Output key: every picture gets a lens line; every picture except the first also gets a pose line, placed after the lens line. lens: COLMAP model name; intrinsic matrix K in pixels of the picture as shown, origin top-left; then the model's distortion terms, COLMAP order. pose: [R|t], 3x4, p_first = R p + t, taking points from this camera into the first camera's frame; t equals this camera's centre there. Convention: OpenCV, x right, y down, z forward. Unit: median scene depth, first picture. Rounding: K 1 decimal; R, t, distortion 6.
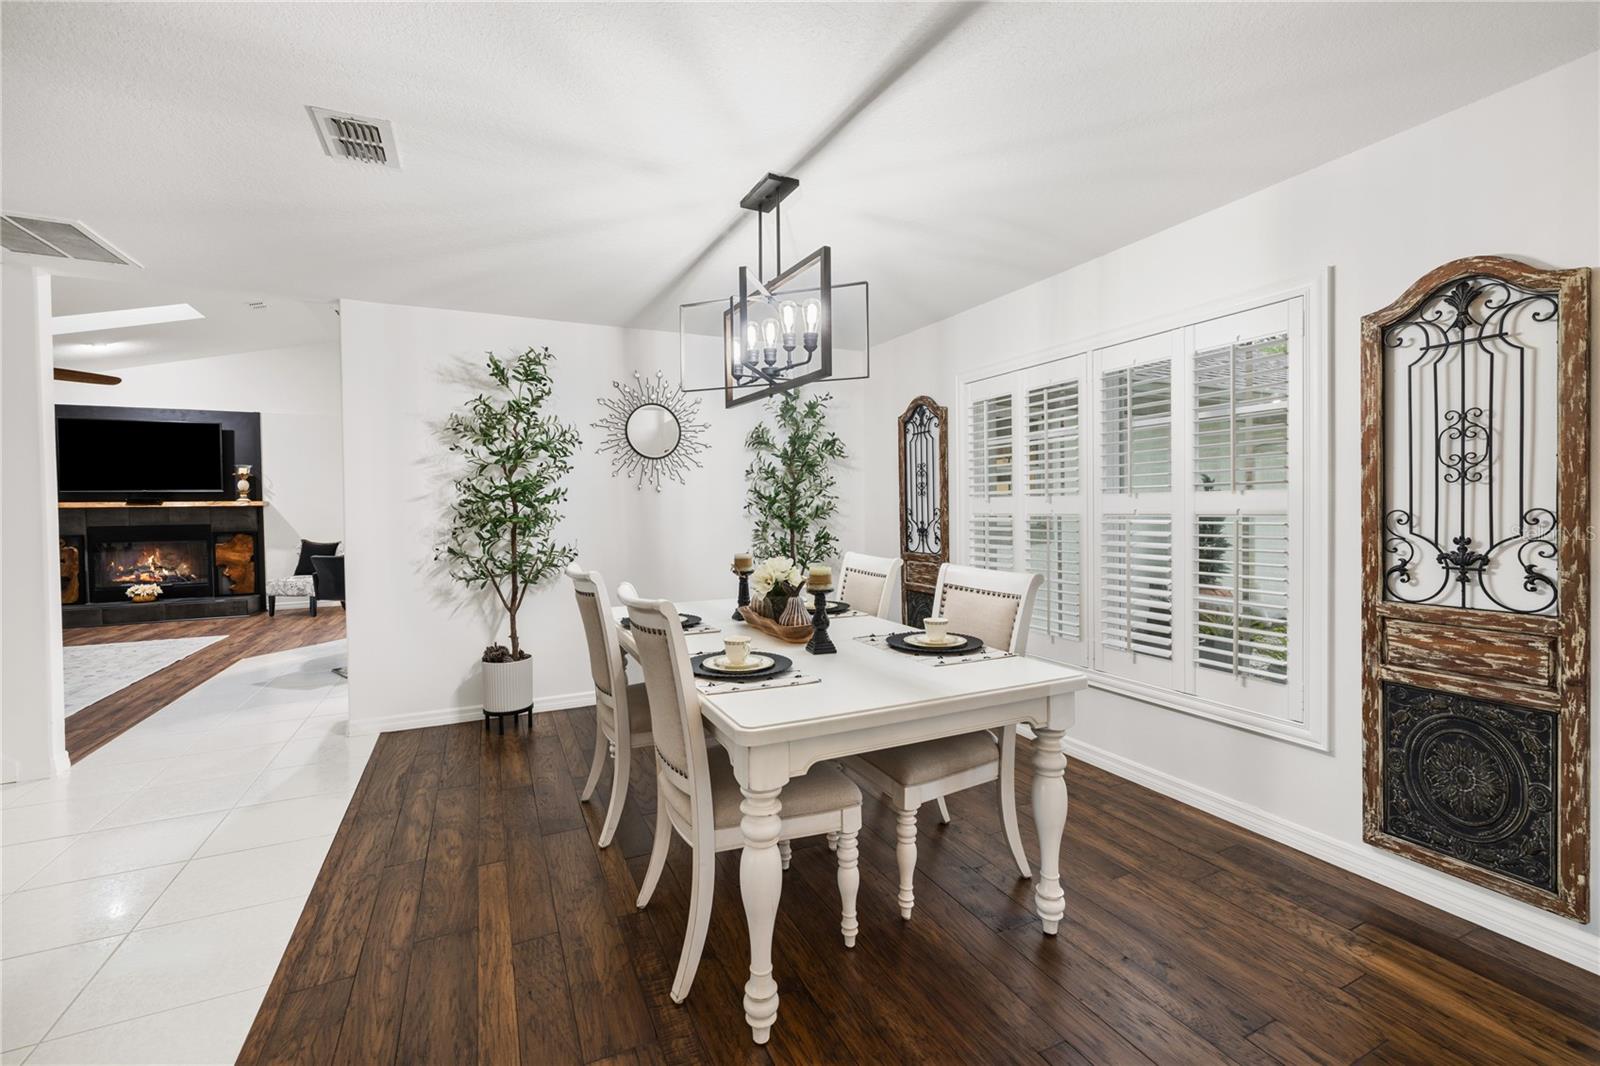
lens RADIAL K [[672.6, 0, 809.2], [0, 672.6, 516.5], [0, 0, 1]] dist [-0.000028, 0.001263]
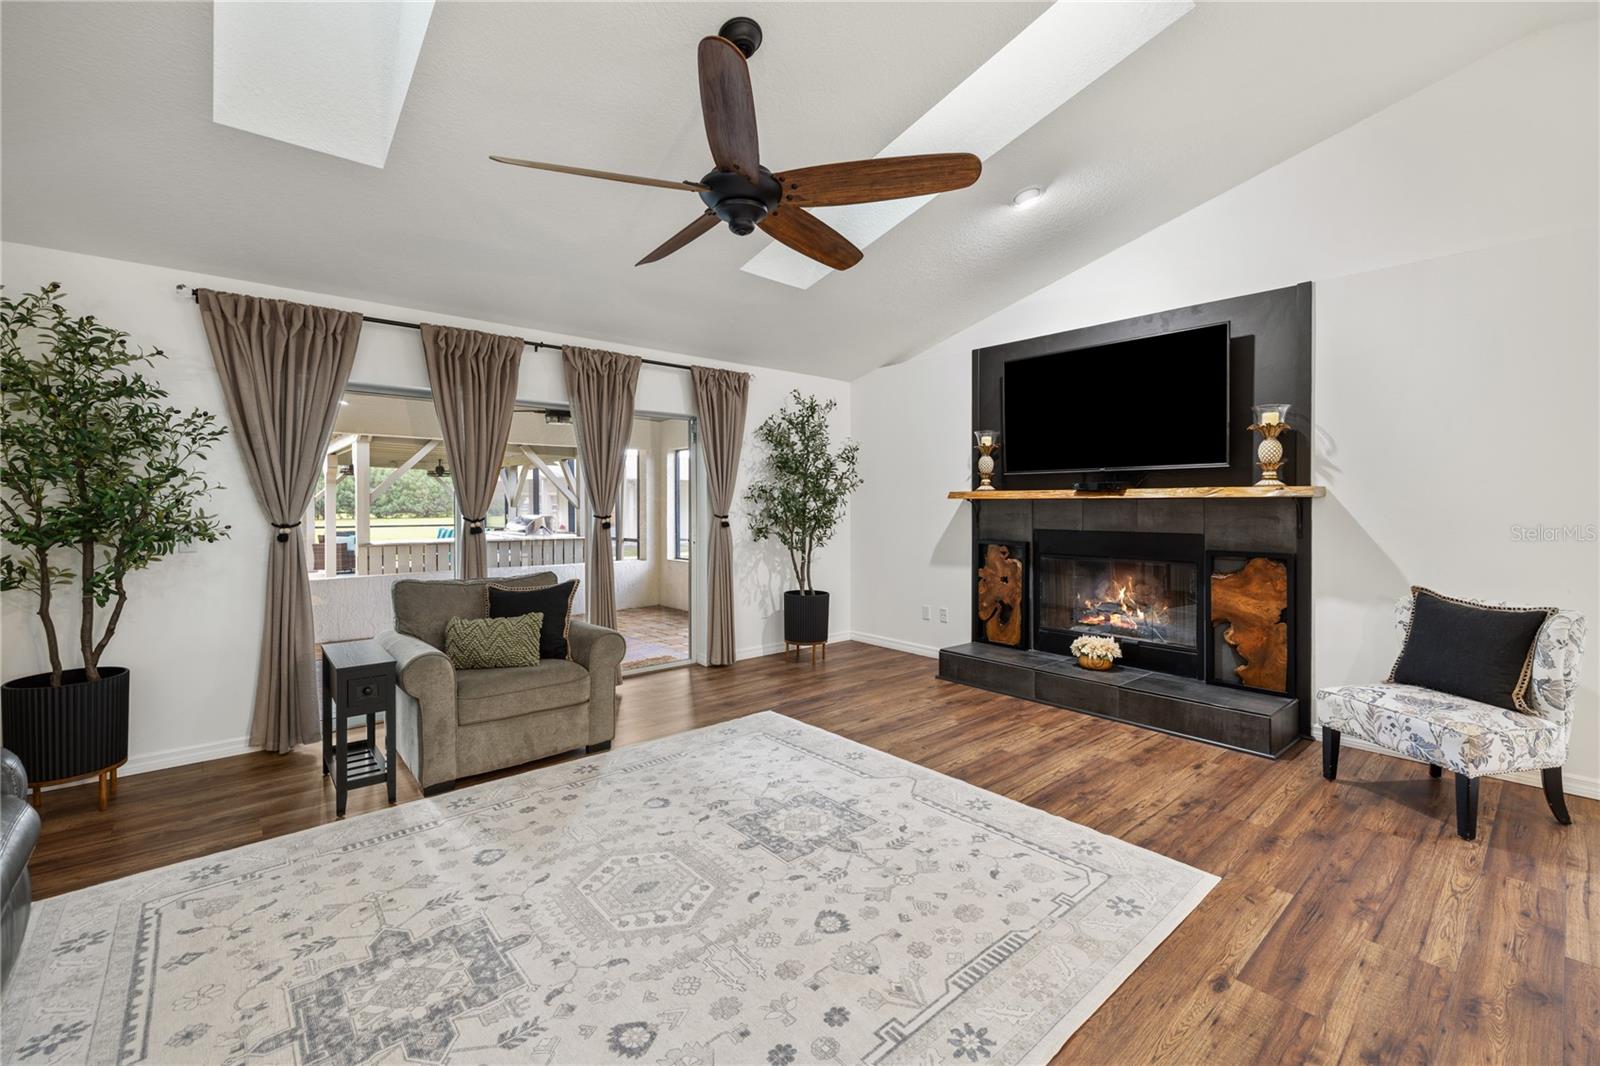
lens RADIAL K [[672.6, 0, 779.0], [0, 672.6, 510.9], [0, 0, 1]] dist [-0.000028, 0.001263]
pose [[0.242463, 0.022737, -0.969894, -1.634777], [-0.018601, 0.999651, 0.018785, -0.028309], [0.969982, 0.013486, 0.242801, 1.938418]]
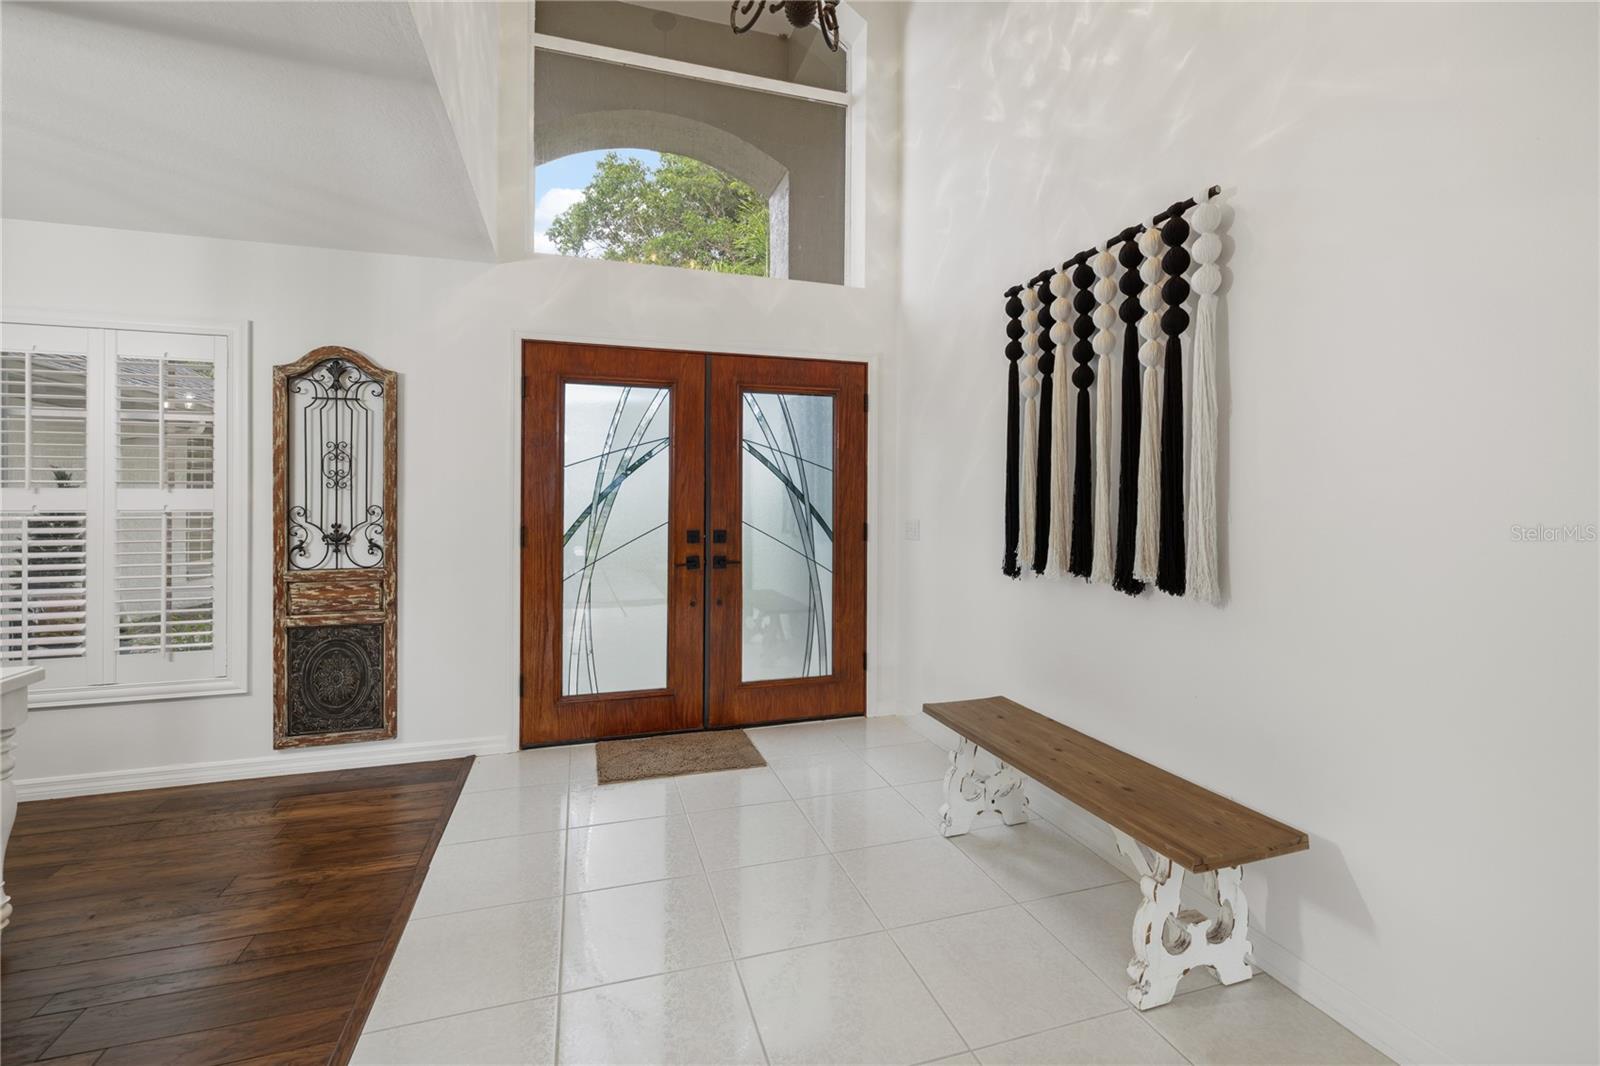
lens RADIAL K [[672.6, 0, 761.4], [0, 672.6, 501.1], [0, 0, 1]] dist [-0.000028, 0.001263]
pose [[0.179595, 0.012476, 0.983662, -0.314421], [0.010952, 0.999832, -0.014681, 0.010142], [-0.983680, 0.013410, 0.179428, -0.202171]]
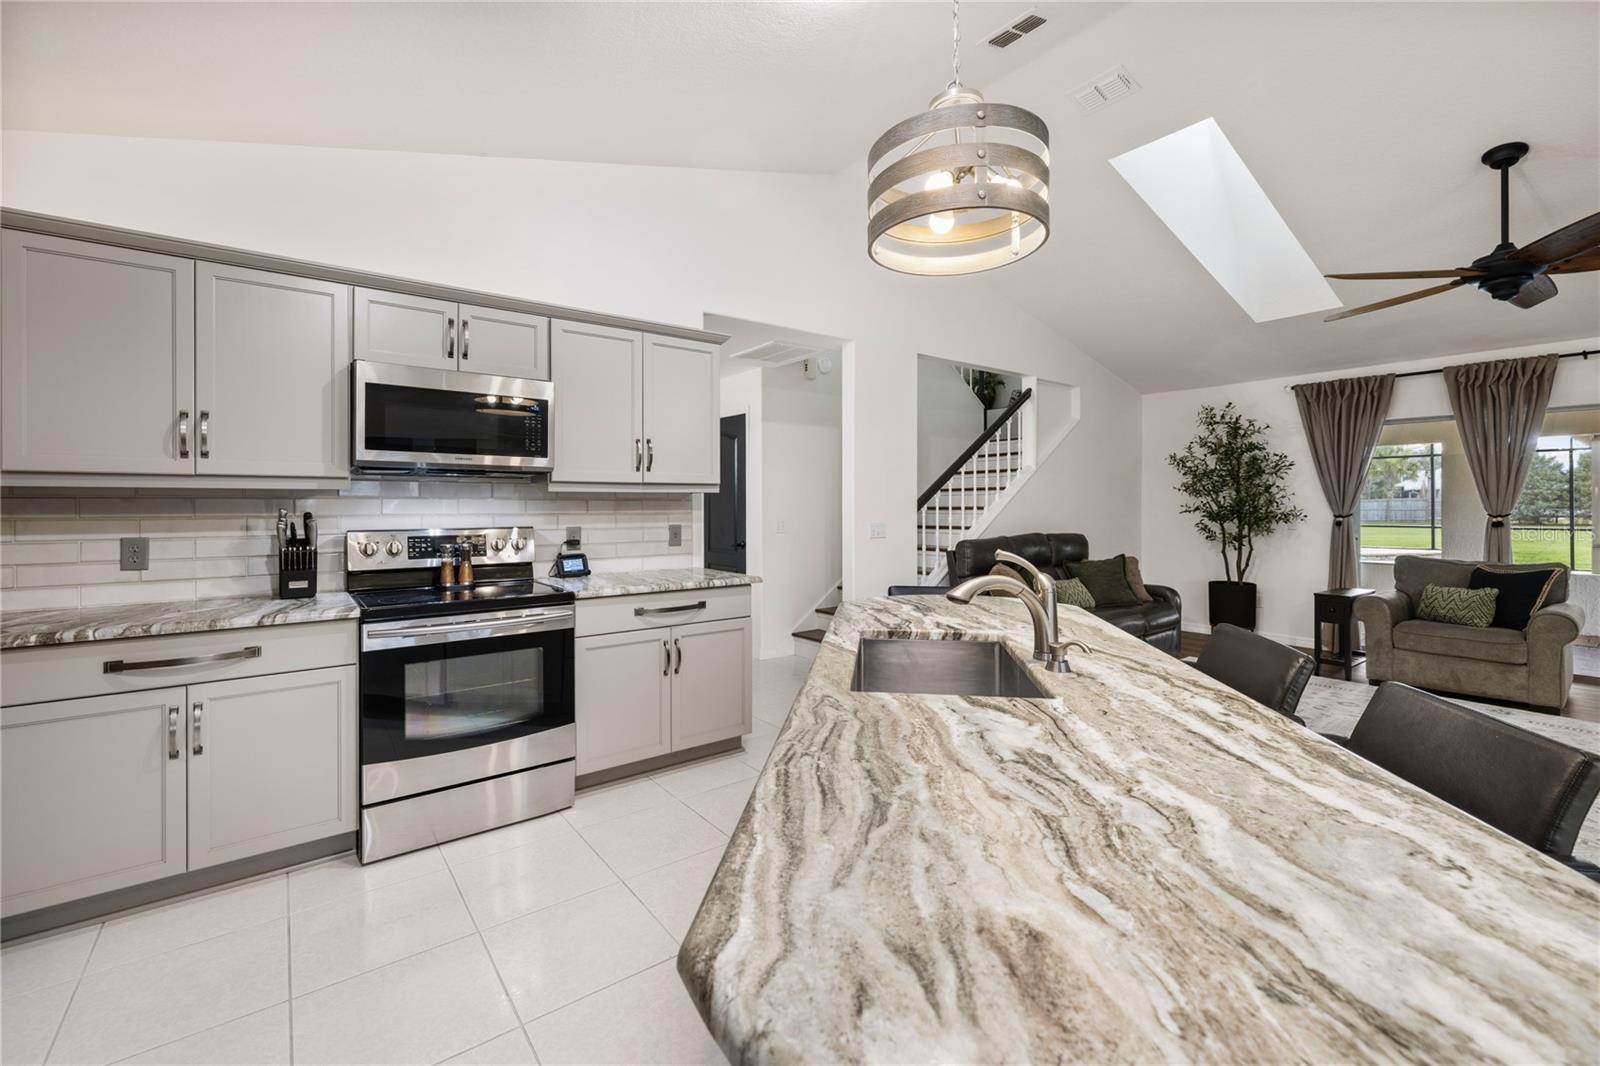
lens RADIAL K [[672.6, 0, 790.9], [0, 672.6, 505.3], [0, 0, 1]] dist [-0.000028, 0.001263]
pose [[-0.981176, 0.013995, -0.192609, -0.881197], [0.010725, 0.999780, 0.018006, -0.053267], [0.192818, 0.015602, -0.981110, 3.317471]]
